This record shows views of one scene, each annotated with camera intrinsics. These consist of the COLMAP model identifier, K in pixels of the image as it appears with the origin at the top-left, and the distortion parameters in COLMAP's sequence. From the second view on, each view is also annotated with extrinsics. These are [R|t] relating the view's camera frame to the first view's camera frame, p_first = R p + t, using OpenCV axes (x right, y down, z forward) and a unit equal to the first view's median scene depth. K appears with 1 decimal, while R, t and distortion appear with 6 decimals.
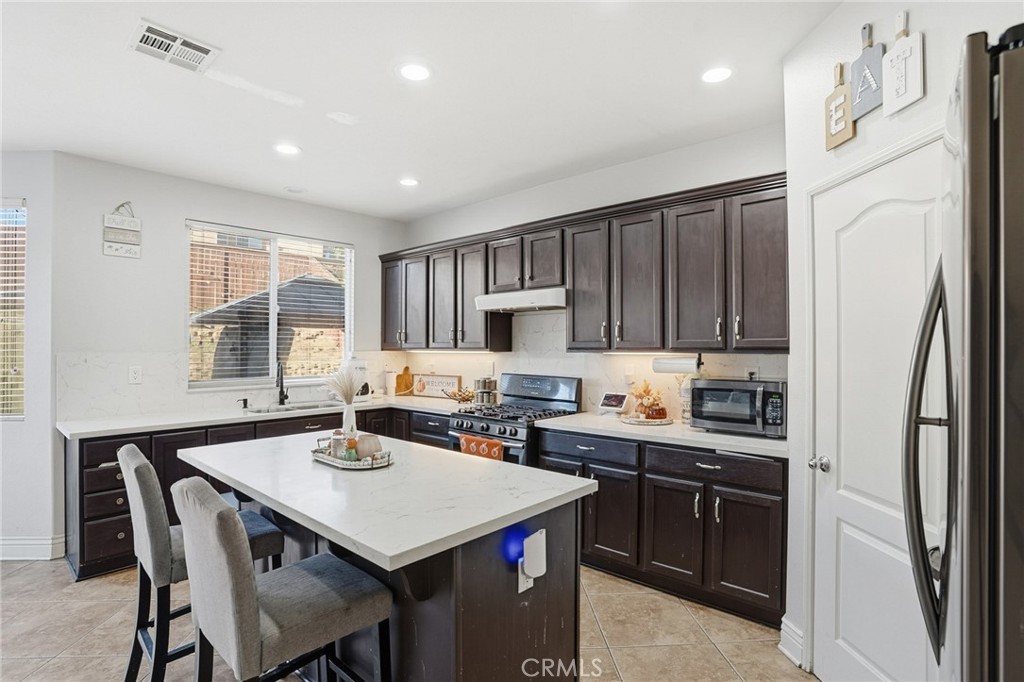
lens RADIAL K [[506.9, 0, 509.1], [0, 506.9, 346.4], [0, 0, 1]] dist [-0.074788, 0.032688]
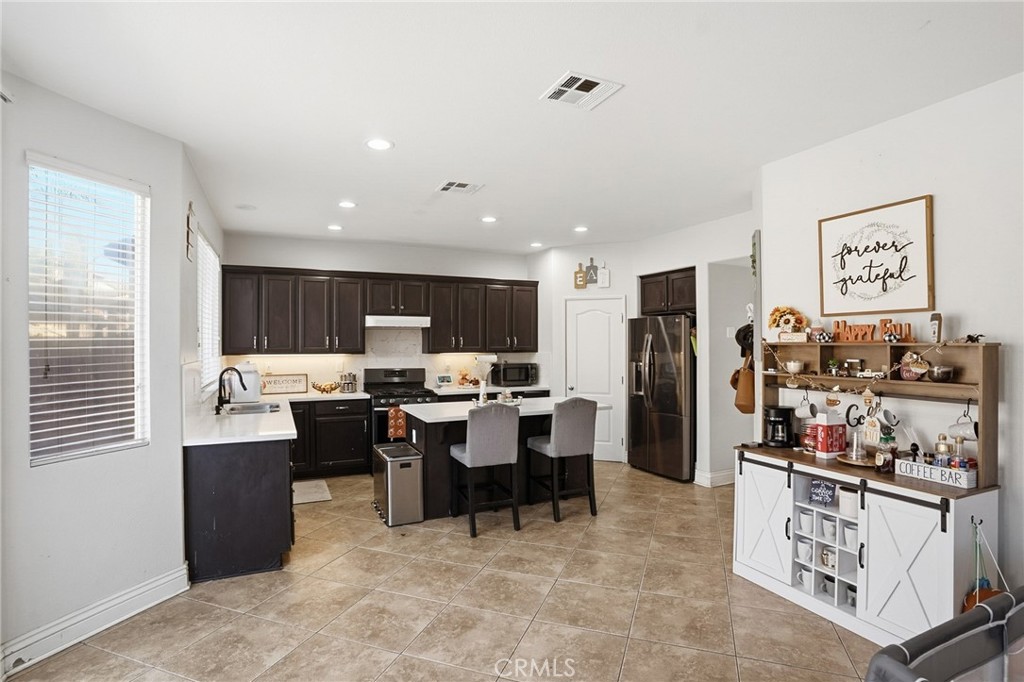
lens RADIAL K [[506.9, 0, 509.1], [0, 506.9, 346.4], [0, 0, 1]] dist [-0.074788, 0.032688]
pose [[0.387141, -0.006074, 0.922001, -1.399290], [0.000489, 0.999980, 0.006383, -0.024386], [-0.922021, -0.002020, 0.387136, 0.069259]]
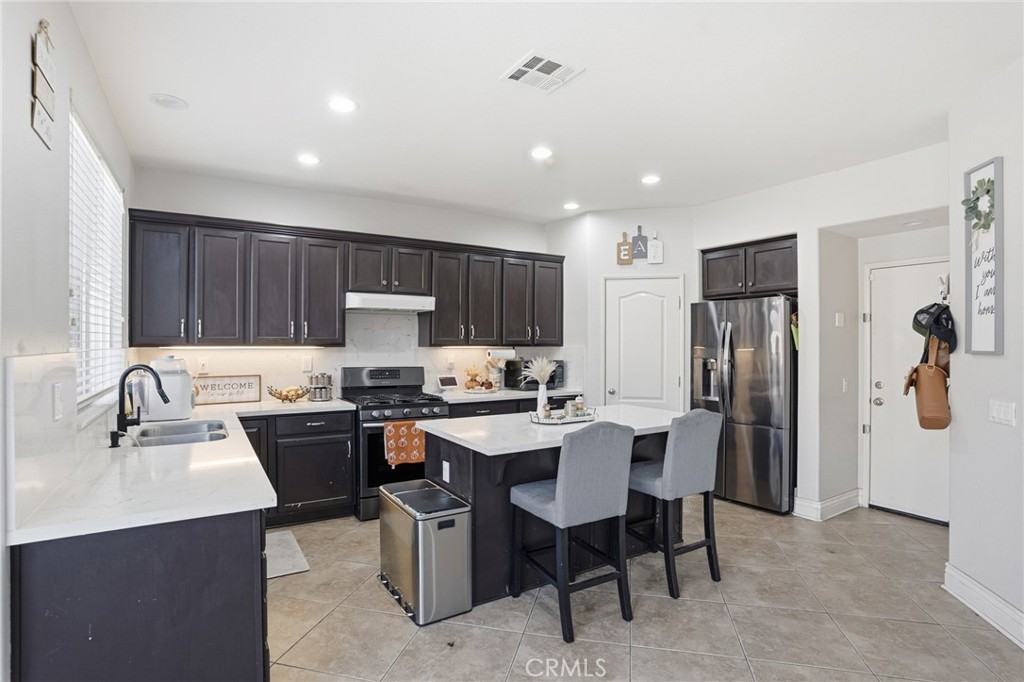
lens RADIAL K [[506.9, 0, 509.1], [0, 506.9, 346.4], [0, 0, 1]] dist [-0.074788, 0.032688]
pose [[0.275416, -0.005949, 0.961307, -1.082481], [-0.004164, 0.999964, 0.007382, 0.000107], [-0.961316, -0.006036, 0.275381, 0.454503]]
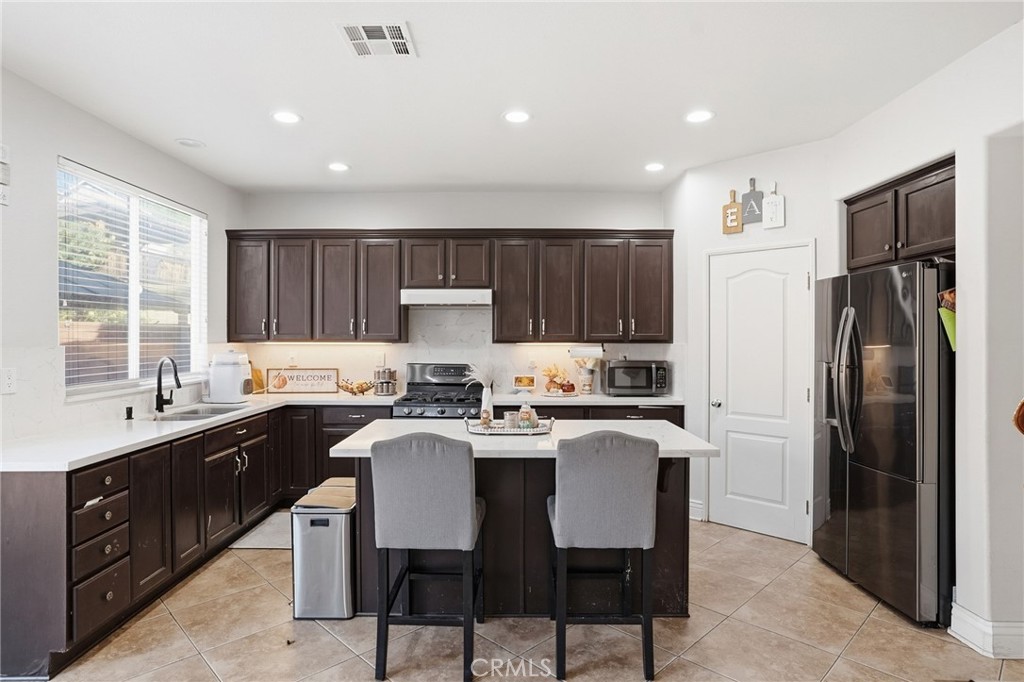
lens RADIAL K [[562.4, 0, 512.0], [0, 562.4, 341.0], [0, 0, 1]] dist [-0.061985, 0.047408]
pose [[0.742213, -0.002063, 0.670161, -0.751509], [-0.003104, 0.999974, 0.006516, -0.002885], [-0.670157, -0.006916, 0.742187, -0.017422]]
